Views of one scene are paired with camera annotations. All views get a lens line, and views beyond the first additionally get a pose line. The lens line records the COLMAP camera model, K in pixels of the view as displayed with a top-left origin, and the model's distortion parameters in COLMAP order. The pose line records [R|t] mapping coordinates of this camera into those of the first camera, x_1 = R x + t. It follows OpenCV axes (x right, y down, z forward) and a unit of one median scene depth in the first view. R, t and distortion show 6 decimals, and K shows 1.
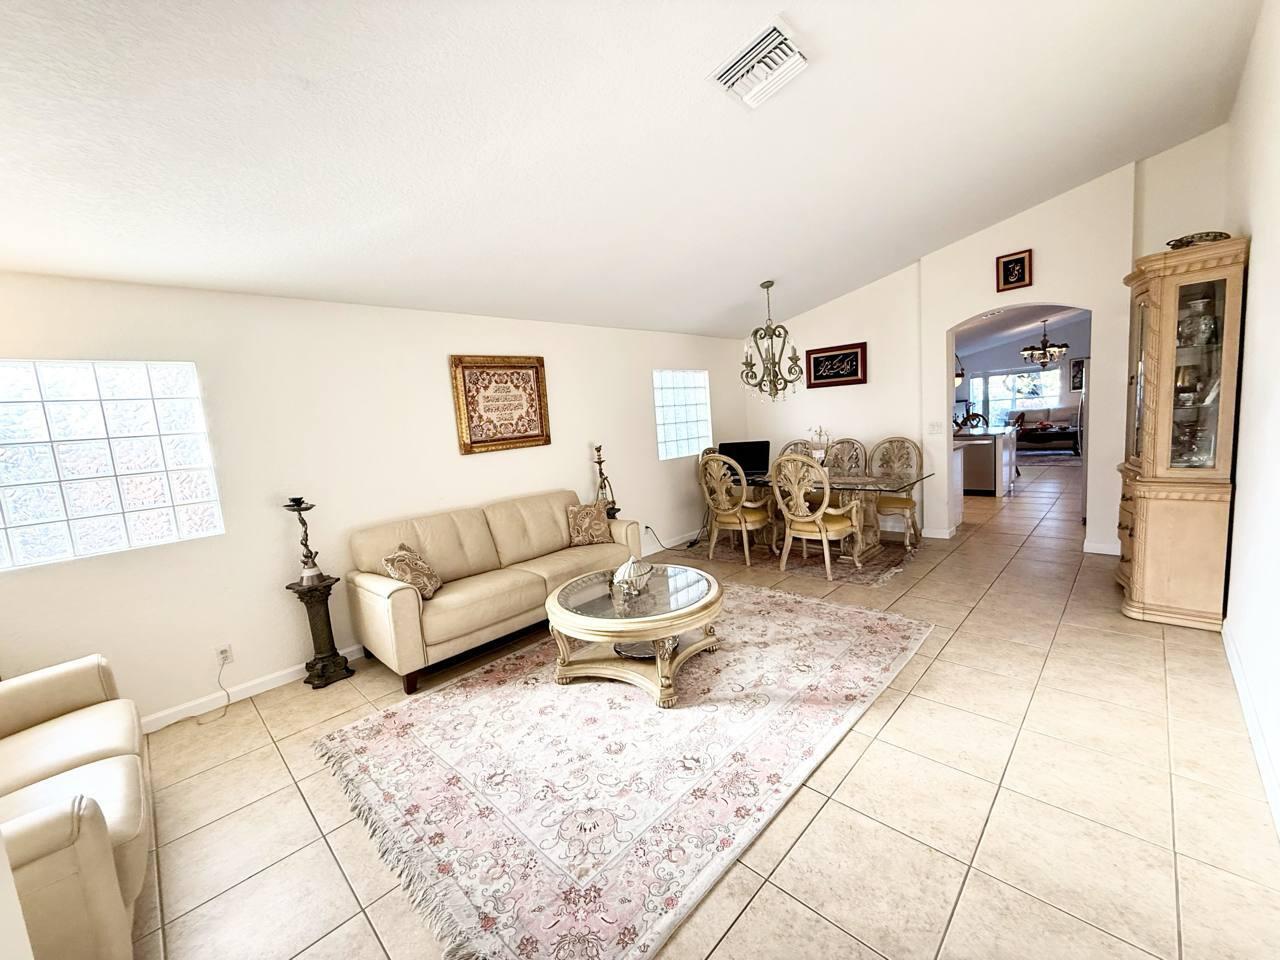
lens RADIAL K [[507.9, 0, 633.4], [0, 507.9, 479.3], [0, 0, 1]] dist [-0.000580, 0.000200]
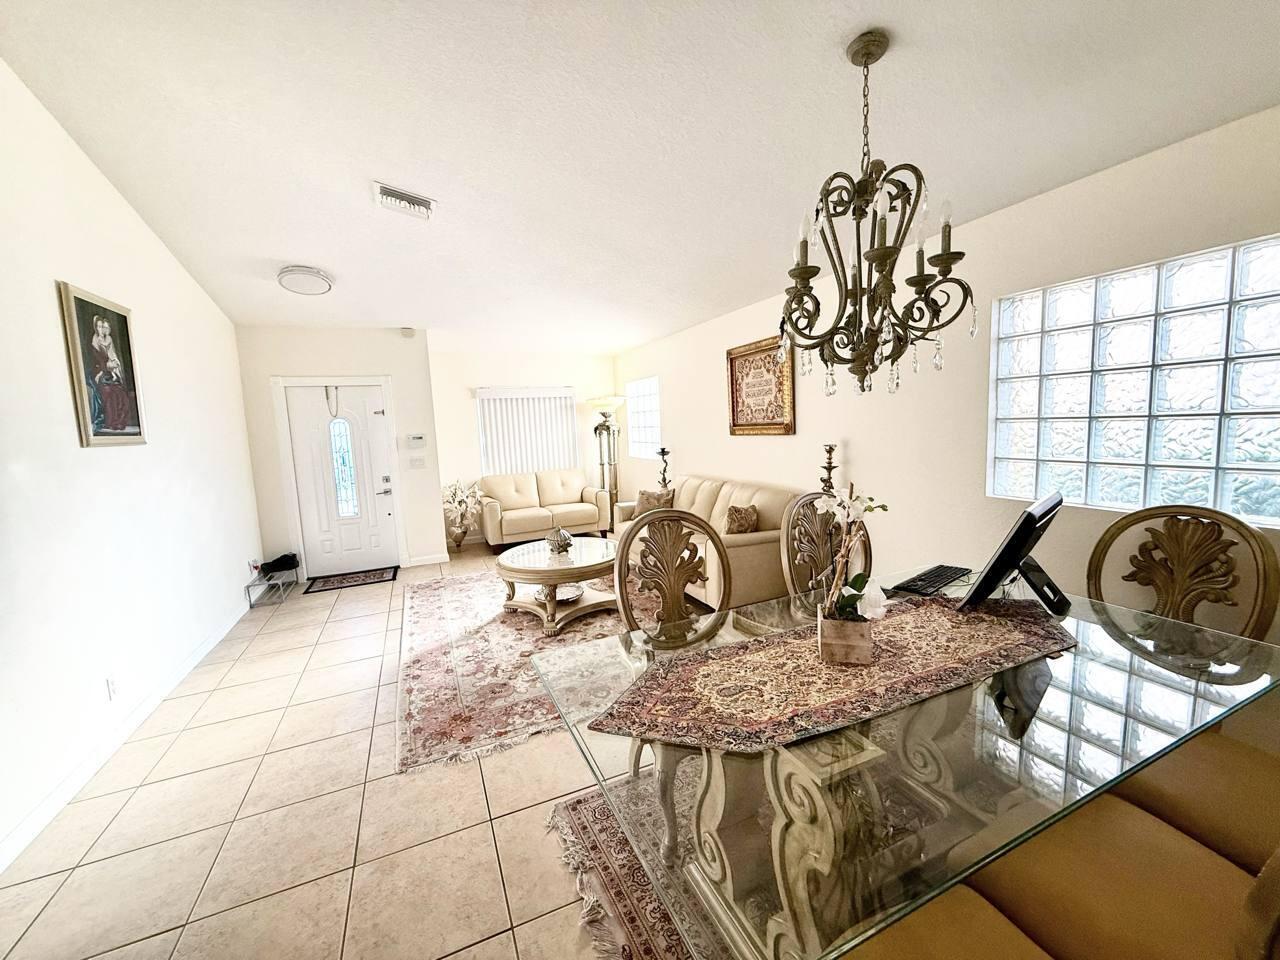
lens RADIAL K [[507.9, 0, 635.3], [0, 507.9, 478.7], [0, 0, 1]] dist [-0.000580, 0.000200]
pose [[-0.356919, 0.195171, -0.913519, 0.807585], [-0.038197, 0.974063, 0.223030, -0.197795], [0.933354, 0.114497, -0.340207, 1.172610]]
